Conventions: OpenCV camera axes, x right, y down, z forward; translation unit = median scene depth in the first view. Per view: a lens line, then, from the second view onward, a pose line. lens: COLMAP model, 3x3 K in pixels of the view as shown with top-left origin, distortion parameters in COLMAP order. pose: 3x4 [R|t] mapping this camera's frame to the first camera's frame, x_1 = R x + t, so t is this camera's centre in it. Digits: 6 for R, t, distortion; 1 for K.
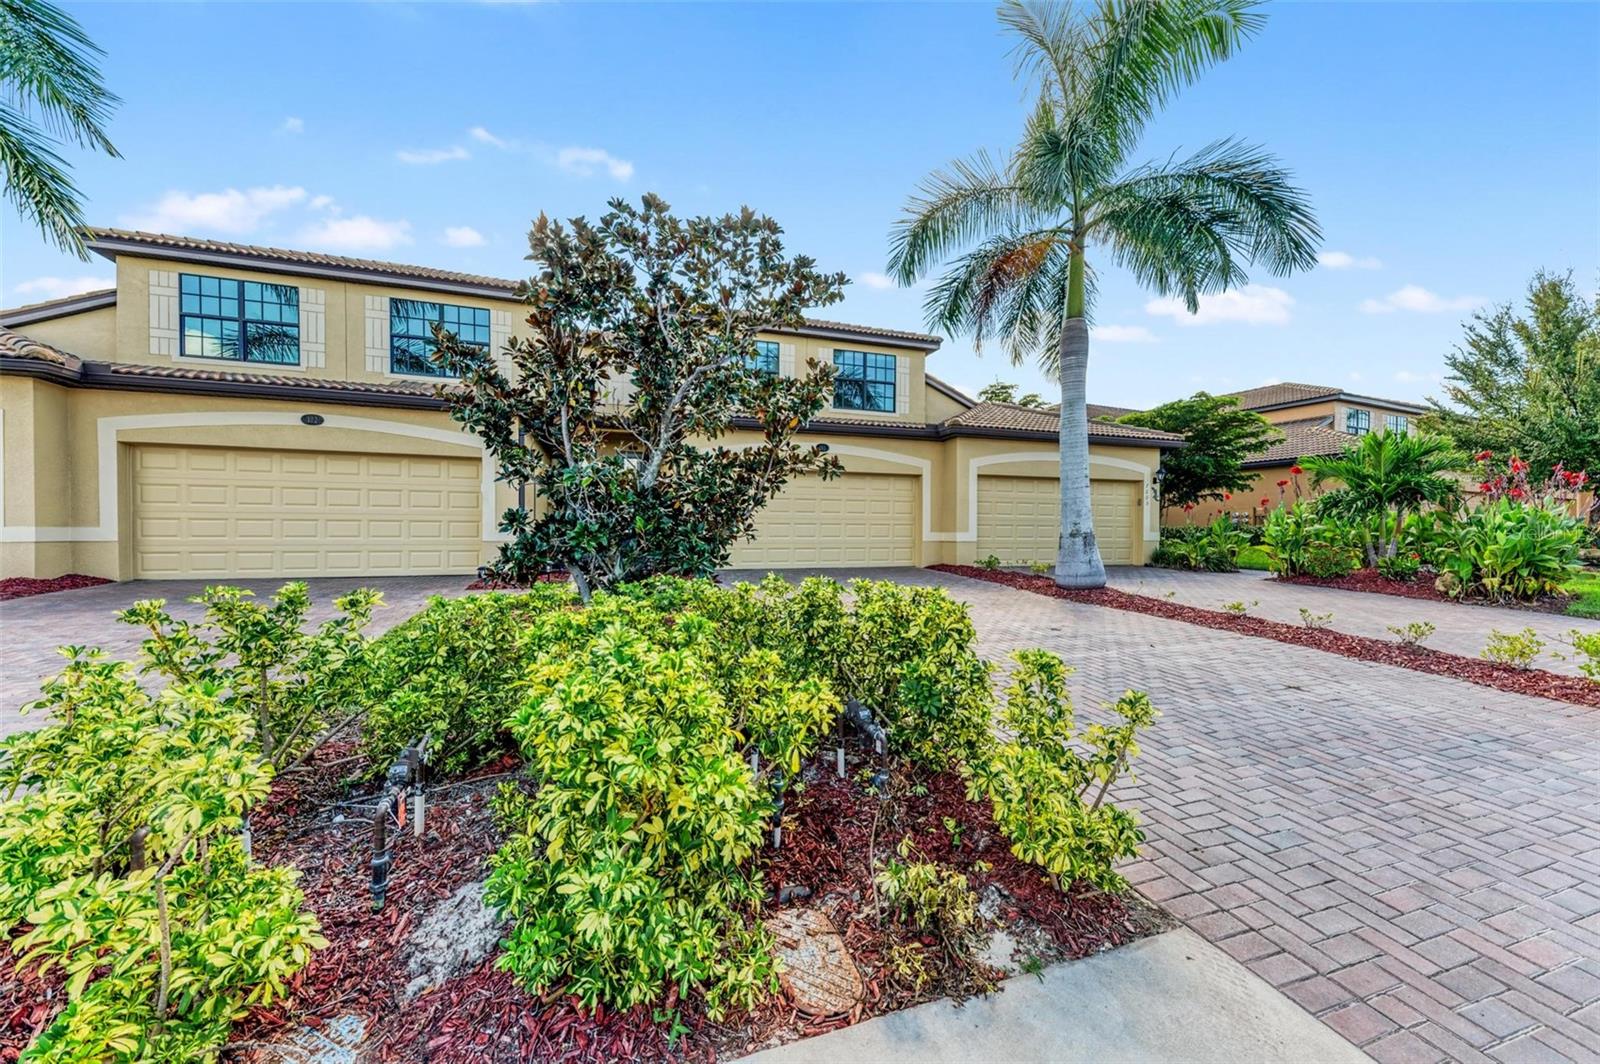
lens RADIAL K [[610.5, 0, 801.8], [0, 610.5, 538.6], [0, 0, 1]] dist [0.005932, 0.000043]
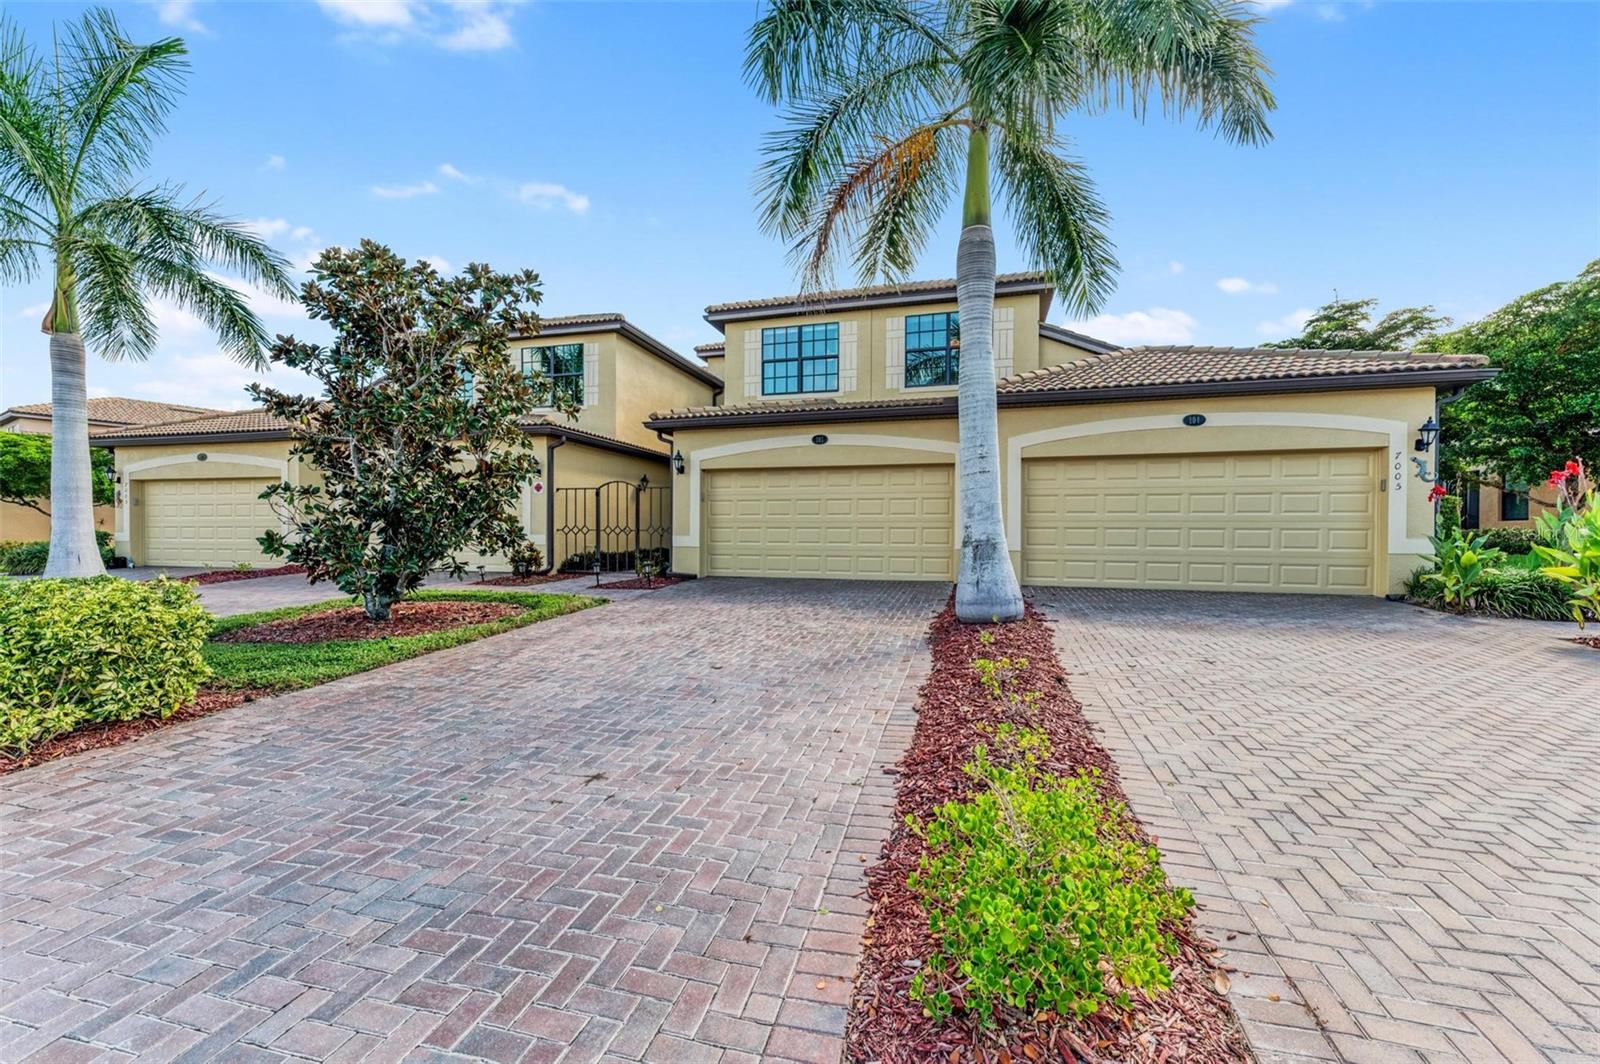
lens RADIAL K [[670.7, 0, 789.9], [0, 670.7, 529.6], [0, 0, 1]] dist [0.014049, -0.002691]
pose [[0.814813, -0.004175, -0.579709, 0.515770], [-0.006725, 0.999839, -0.016652, -0.005198], [0.579685, 0.017467, 0.814654, 0.194974]]
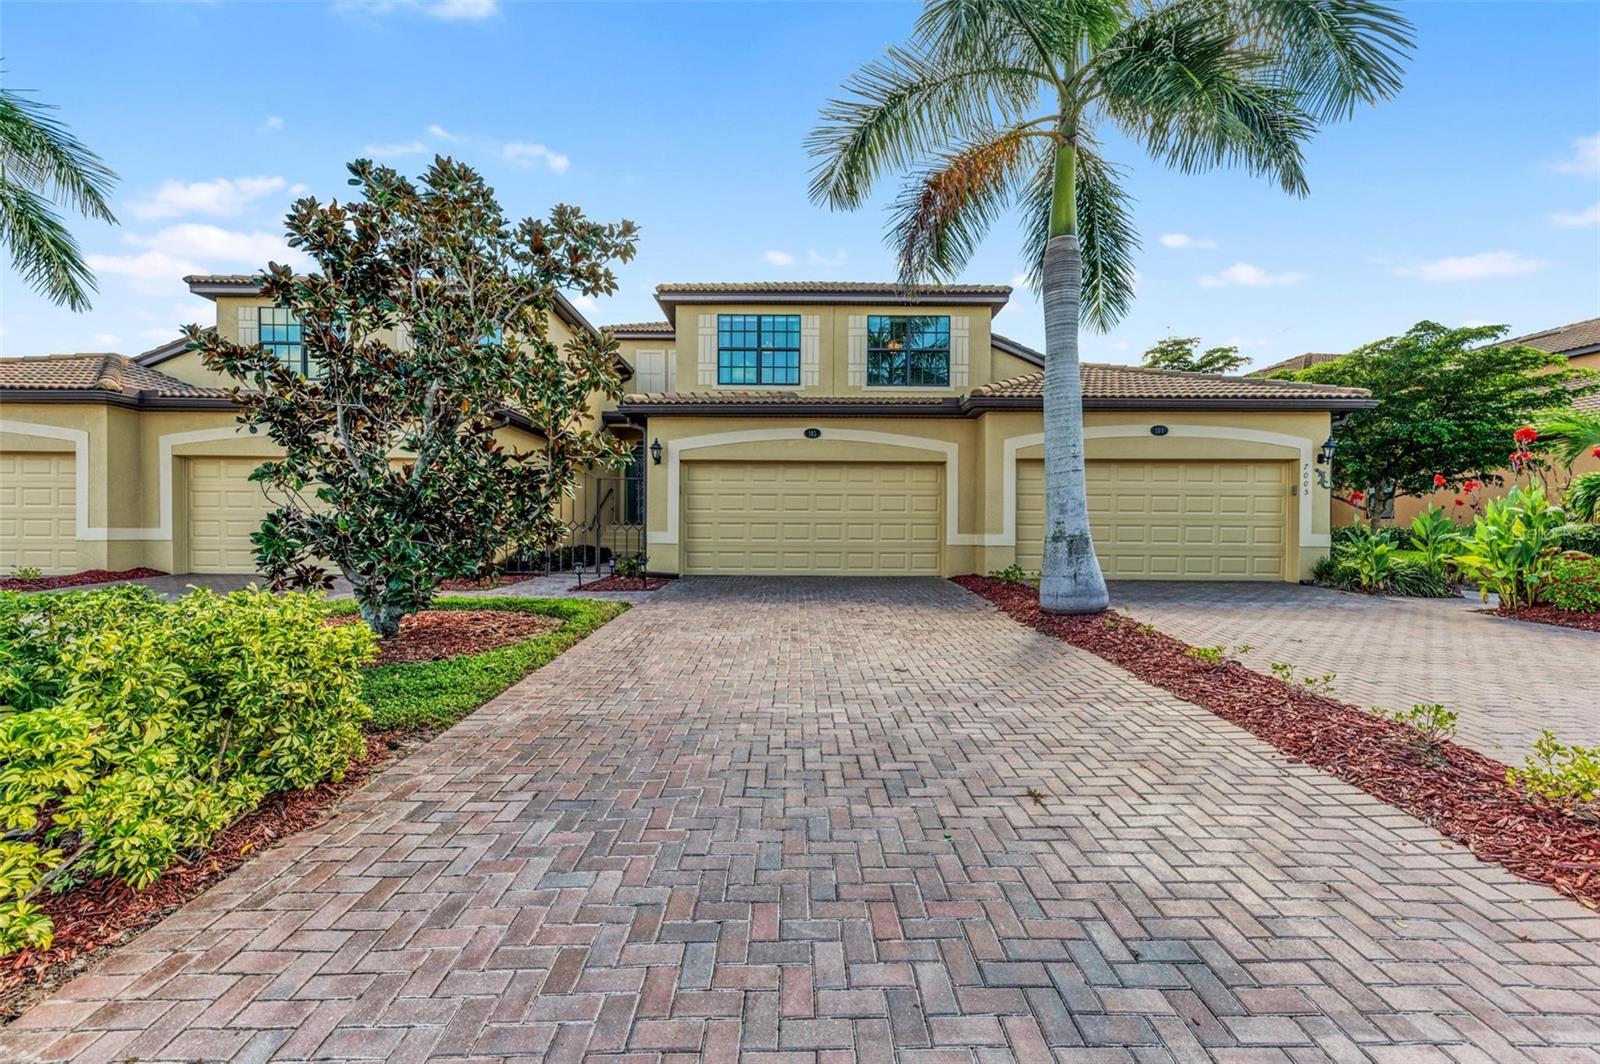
lens RADIAL K [[670.7, 0, 795.3], [0, 670.7, 528.7], [0, 0, 1]] dist [0.014049, -0.002691]
pose [[0.946574, 0.000021, -0.322486, 0.292712], [-0.005252, 0.999868, -0.015352, -0.002389], [0.322444, 0.016226, 0.946450, 0.111008]]
